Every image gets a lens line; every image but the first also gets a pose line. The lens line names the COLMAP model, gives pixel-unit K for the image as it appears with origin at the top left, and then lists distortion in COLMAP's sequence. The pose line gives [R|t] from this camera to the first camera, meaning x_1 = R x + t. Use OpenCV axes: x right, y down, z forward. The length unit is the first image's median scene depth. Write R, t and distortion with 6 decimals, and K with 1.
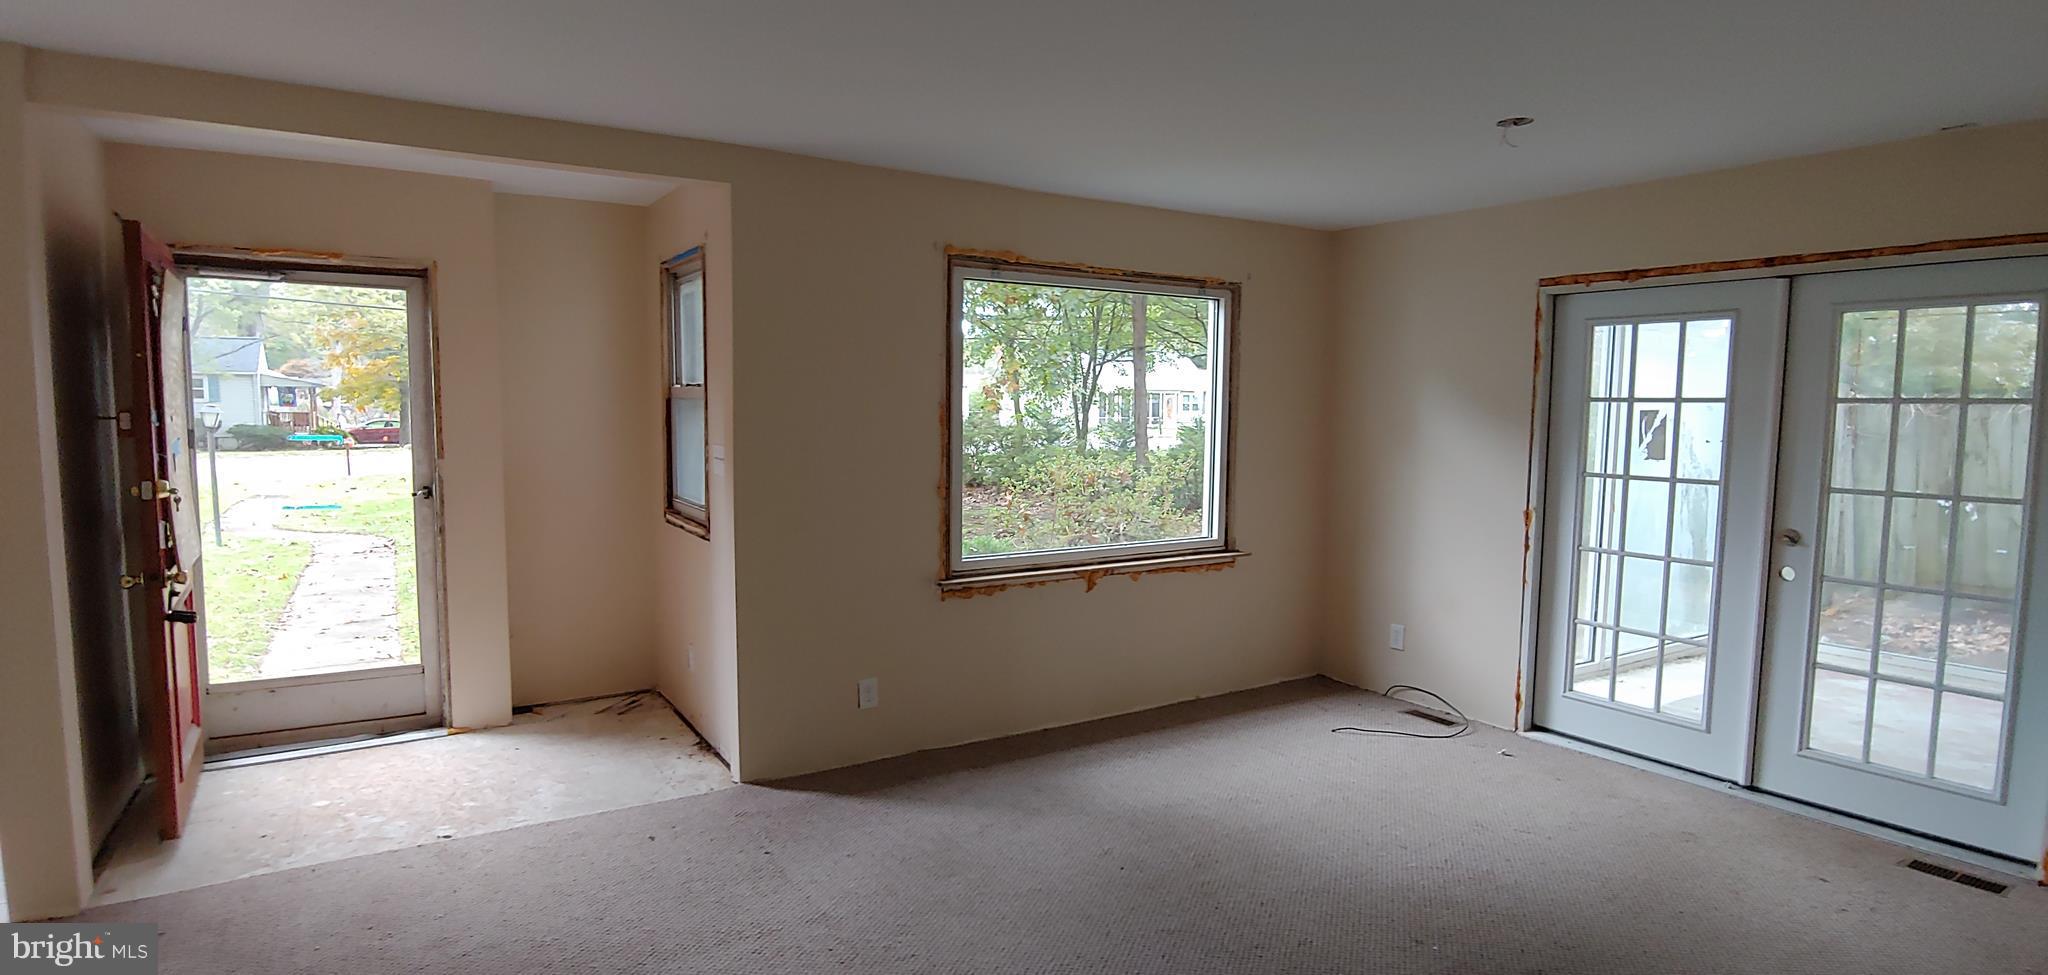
lens RADIAL K [[1022.9, 0, 1016.2], [0, 1022.9, 498.1], [0, 0, 1]] dist [-0.013314, 0.000170]
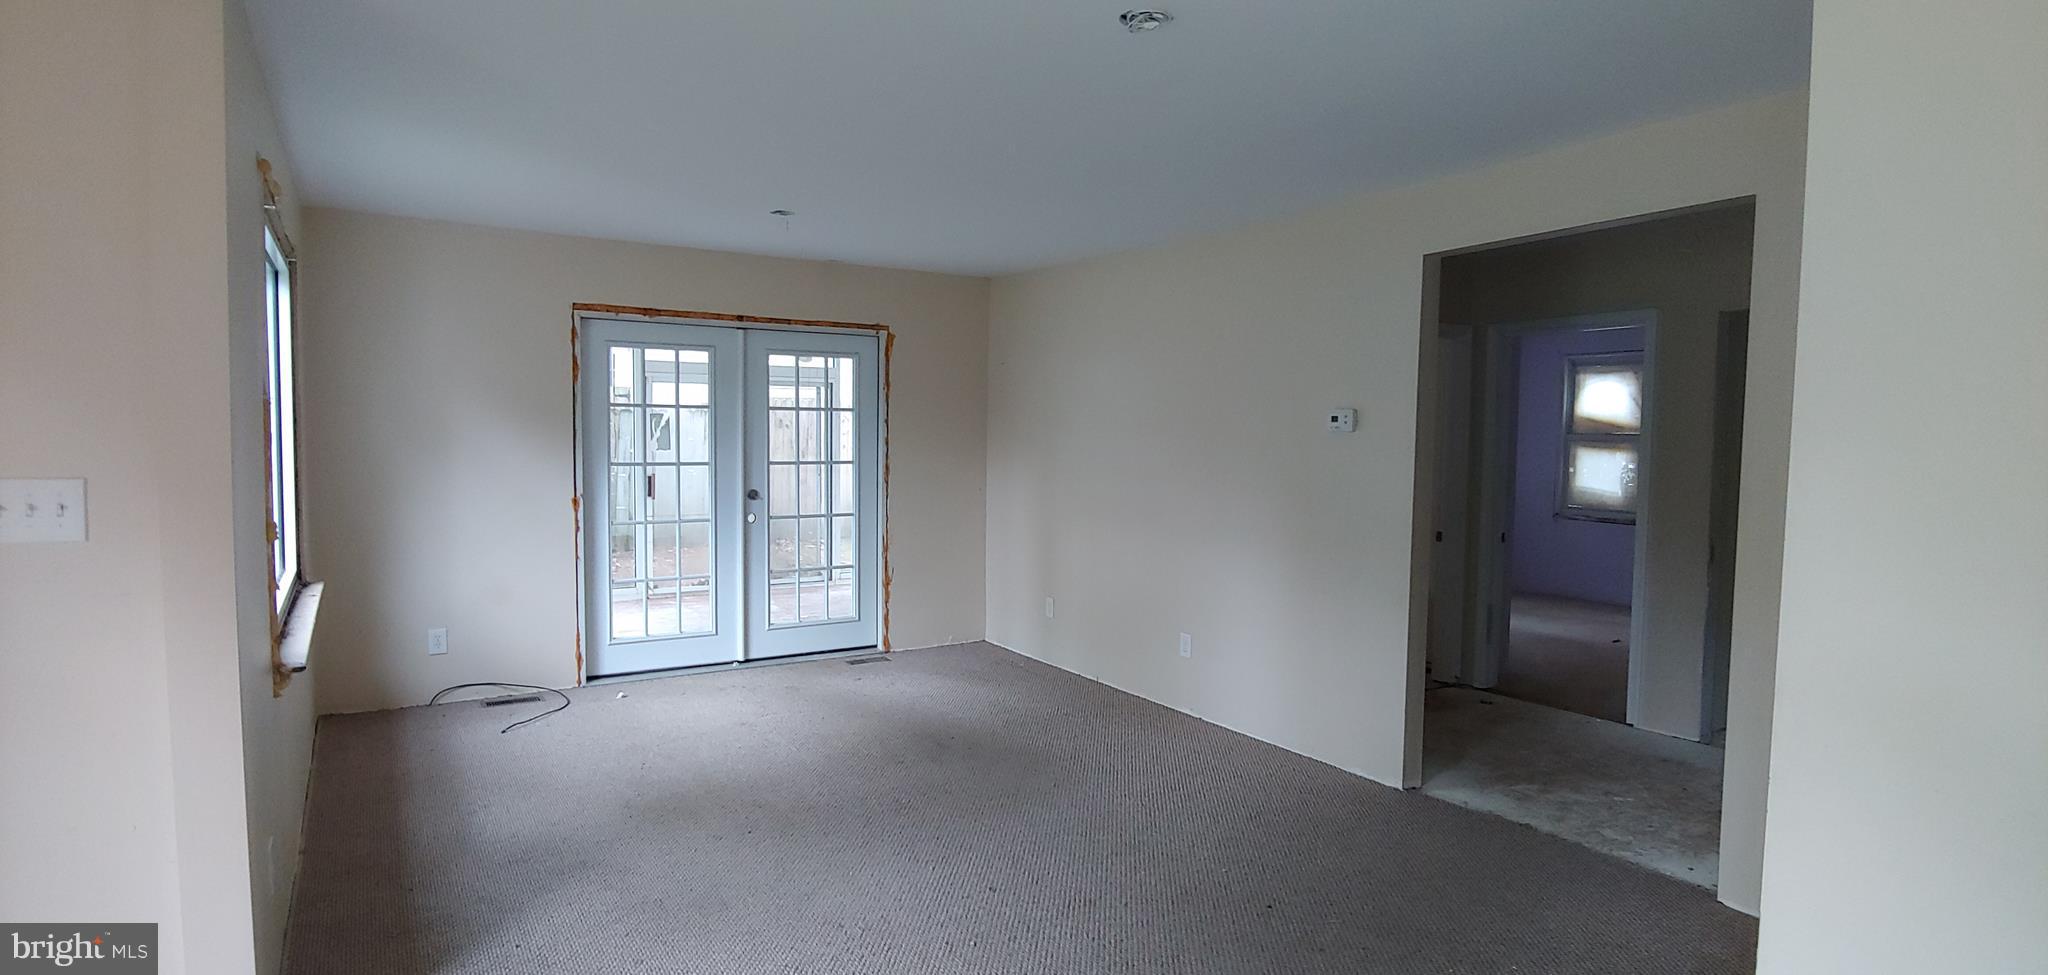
lens RADIAL K [[1022.9, 0, 1011.5], [0, 1022.9, 484.0], [0, 0, 1]] dist [-0.013314, 0.000170]
pose [[0.005135, -0.057191, 0.998350, -0.737519], [0.081292, 0.995083, 0.056585, -0.032081], [-0.996677, 0.080867, 0.009759, 0.532726]]
